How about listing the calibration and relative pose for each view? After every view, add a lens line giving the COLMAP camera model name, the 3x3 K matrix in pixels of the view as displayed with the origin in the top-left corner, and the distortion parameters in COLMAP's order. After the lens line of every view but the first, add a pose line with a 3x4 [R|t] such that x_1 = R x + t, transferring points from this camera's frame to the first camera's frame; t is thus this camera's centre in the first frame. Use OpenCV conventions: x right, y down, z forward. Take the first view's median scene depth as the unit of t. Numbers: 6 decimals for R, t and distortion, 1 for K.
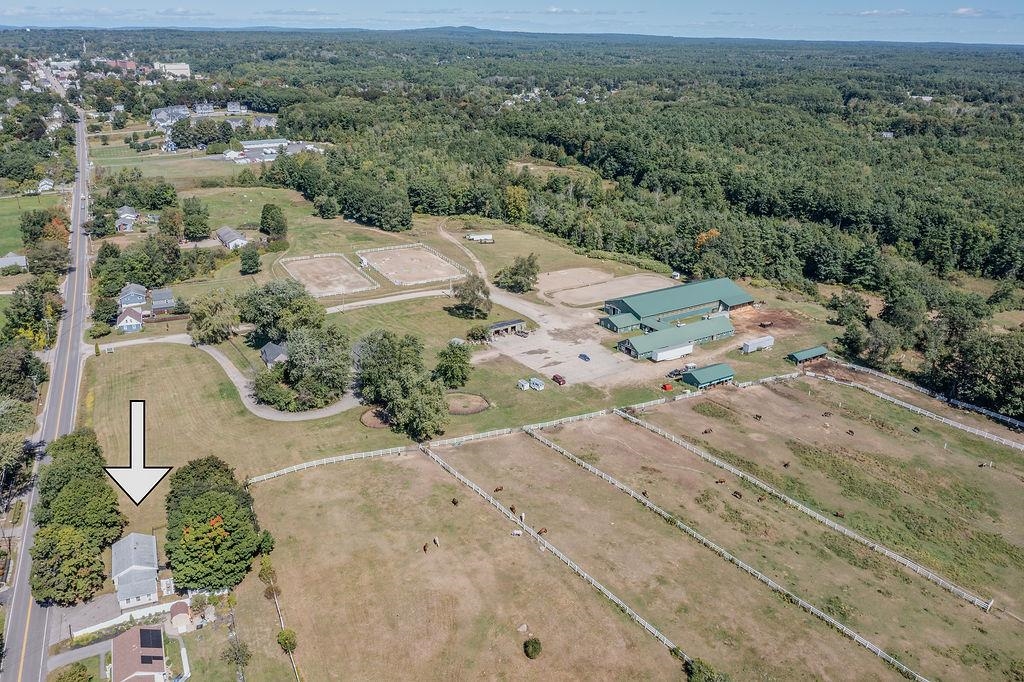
lens RADIAL K [[834.3, 0, 538.8], [0, 834.3, 361.6], [0, 0, 1]] dist [-0.008573, 0.000023]
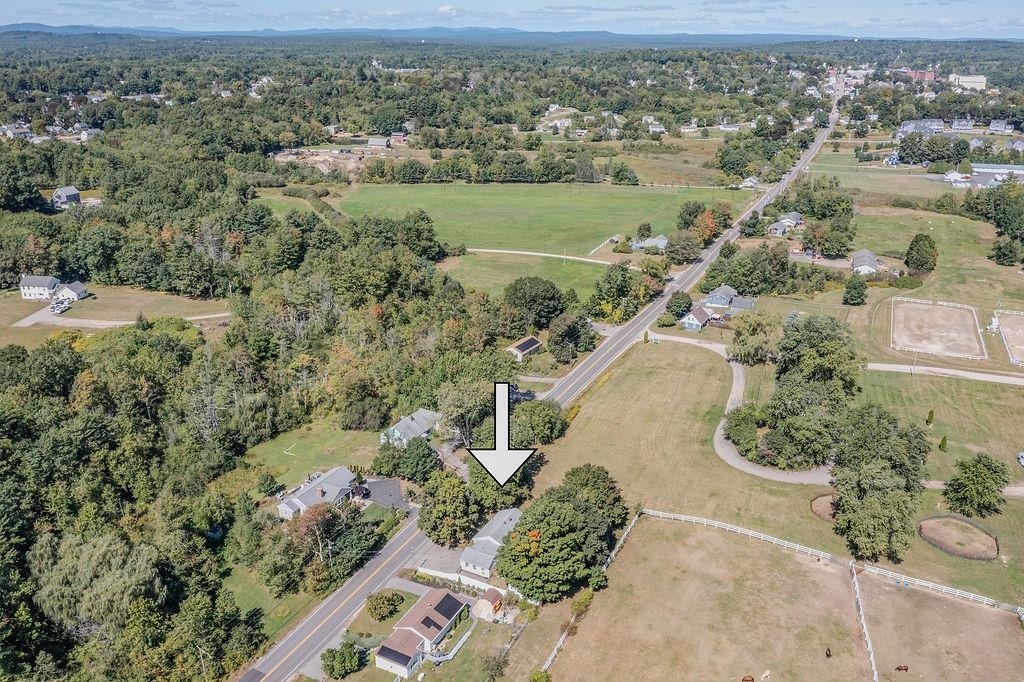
lens RADIAL K [[834.3, 0, 538.8], [0, 834.3, 361.6], [0, 0, 1]] dist [-0.008573, 0.000023]
pose [[0.599151, 0.284841, -0.748254, 0.105278], [-0.295472, 0.947269, 0.124006, -0.043247], [0.744120, 0.146790, 0.651719, 0.125476]]
